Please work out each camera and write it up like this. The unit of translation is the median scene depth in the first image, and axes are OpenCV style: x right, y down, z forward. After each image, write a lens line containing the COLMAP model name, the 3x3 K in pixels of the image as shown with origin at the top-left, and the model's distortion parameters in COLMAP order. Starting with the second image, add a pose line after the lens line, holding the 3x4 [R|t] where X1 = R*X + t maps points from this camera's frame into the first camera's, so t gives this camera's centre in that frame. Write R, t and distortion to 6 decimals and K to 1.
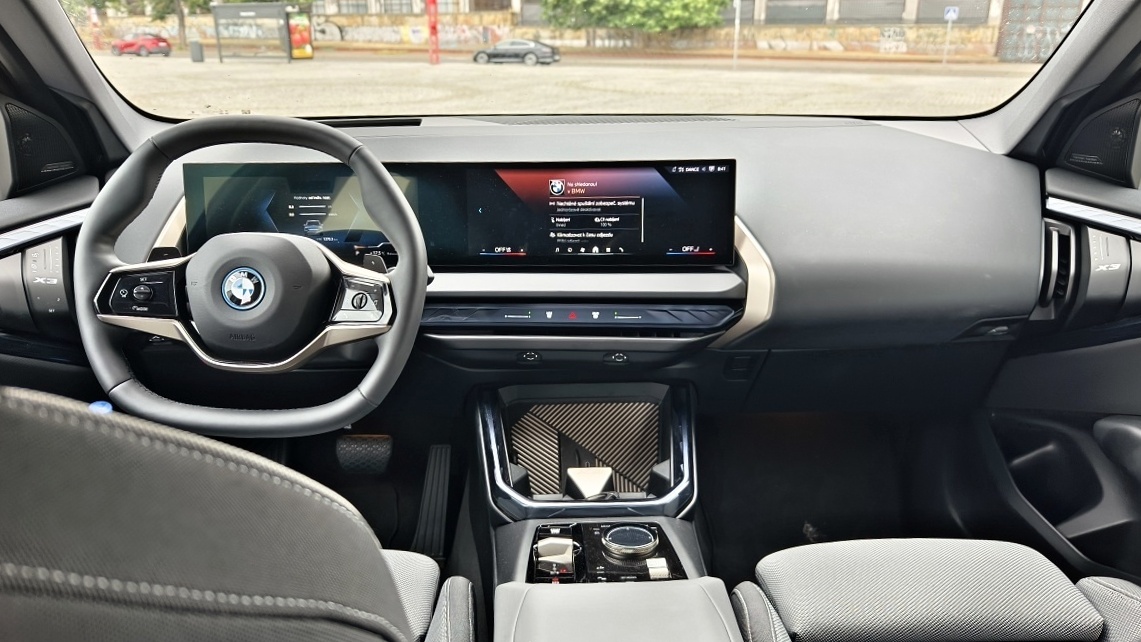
lens RADIAL K [[782.3, 0, 570.5], [0, 782.3, 321.0], [0, 0, 1]] dist [-0.009613, -0.004210]
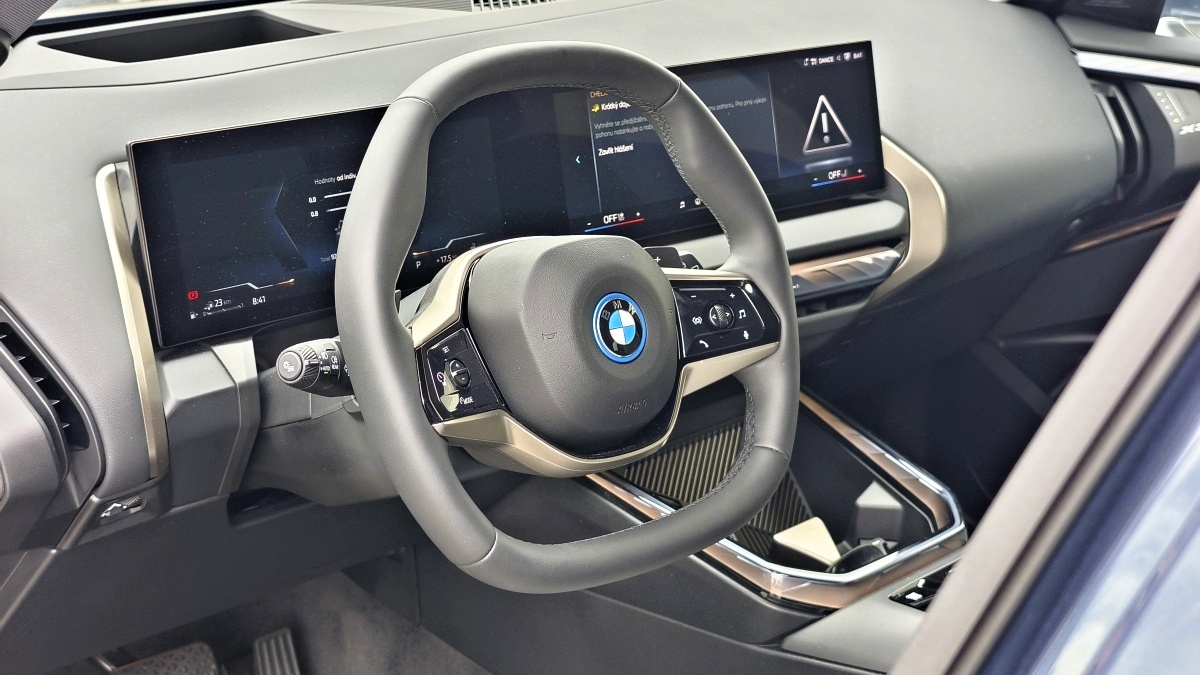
lens RADIAL K [[1721.4, 0, 600.0], [0, 1721.4, 337.5], [0, 0, 1]] dist [-0.328576, 1.495841]
pose [[0.755527, -0.197005, 0.624794, -0.998435], [0.194406, 0.978175, 0.073346, -0.106238], [-0.625608, 0.066049, 0.777337, -0.020664]]
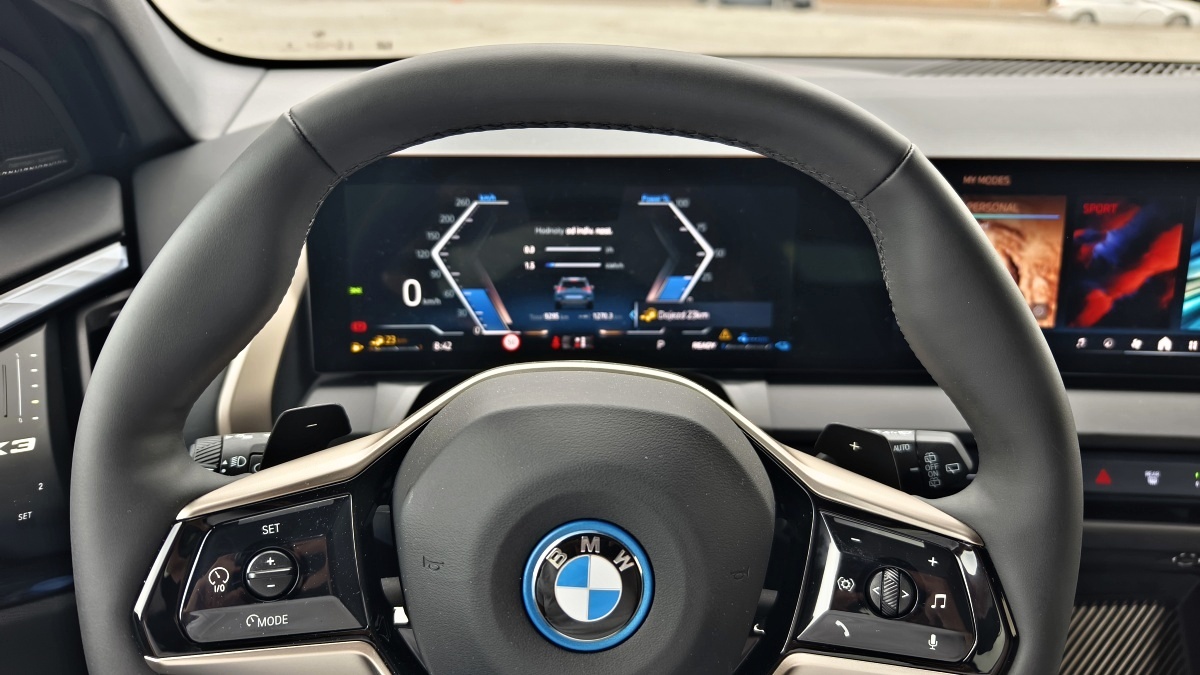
lens RADIAL K [[822.7, 0, 600.0], [0, 822.7, 337.5], [0, 0, 1]] dist [-0.009613, -0.004210]
pose [[0.999931, 0.008611, -0.007965, -0.324899], [-0.008047, 0.997629, 0.068348, -0.133347], [0.008535, -0.068280, 0.997630, 0.523195]]
